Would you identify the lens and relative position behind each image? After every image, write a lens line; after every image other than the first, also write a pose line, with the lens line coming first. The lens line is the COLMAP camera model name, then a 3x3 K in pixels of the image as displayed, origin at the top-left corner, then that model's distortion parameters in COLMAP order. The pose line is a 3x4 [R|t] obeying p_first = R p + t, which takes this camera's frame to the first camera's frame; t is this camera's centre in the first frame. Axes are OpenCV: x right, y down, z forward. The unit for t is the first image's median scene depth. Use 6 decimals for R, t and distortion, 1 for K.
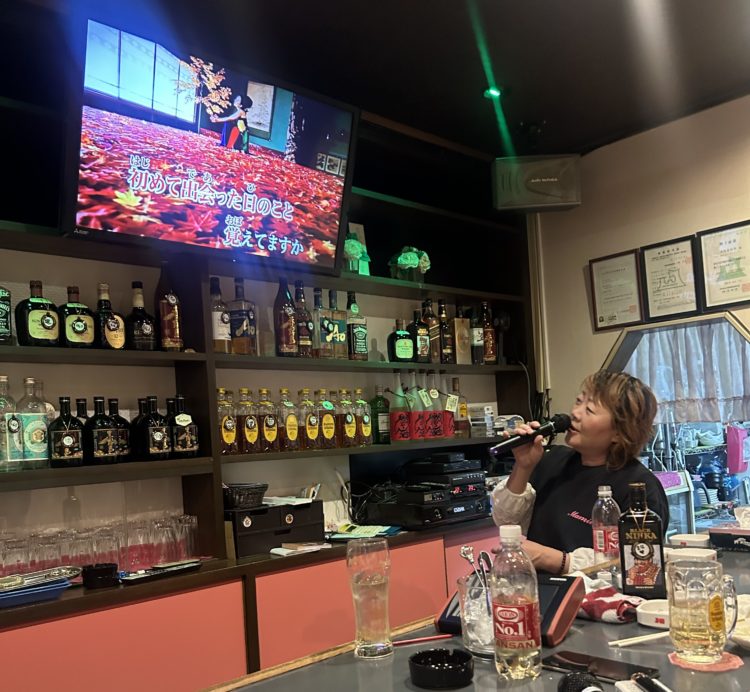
lens RADIAL K [[719.1, 0, 375.0], [0, 719.1, 346.0], [0, 0, 1]] dist [-0.000984, 0.001459]
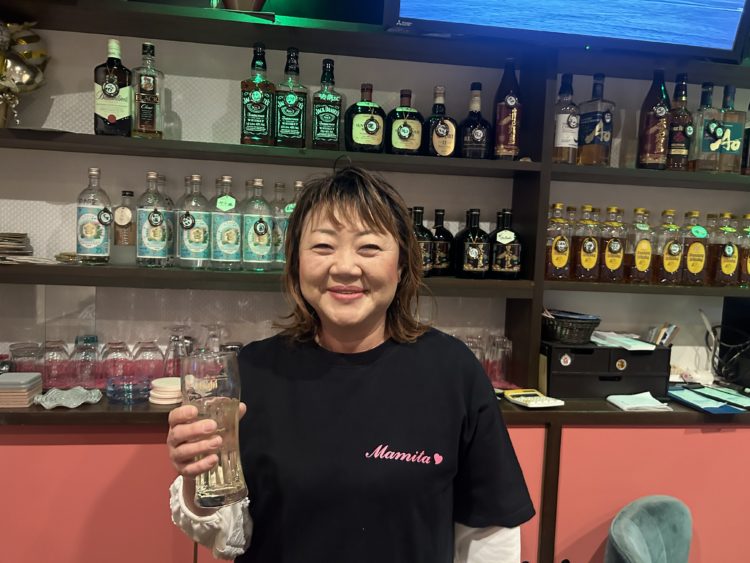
lens RADIAL K [[569.5, 0, 375.0], [0, 569.5, 281.5], [0, 0, 1]] dist [0.010426, -0.004452]
pose [[0.804870, 0.128444, -0.579385, 0.021247], [-0.011536, 0.979499, 0.201120, 0.014457], [0.593339, -0.155191, 0.789851, 0.303259]]
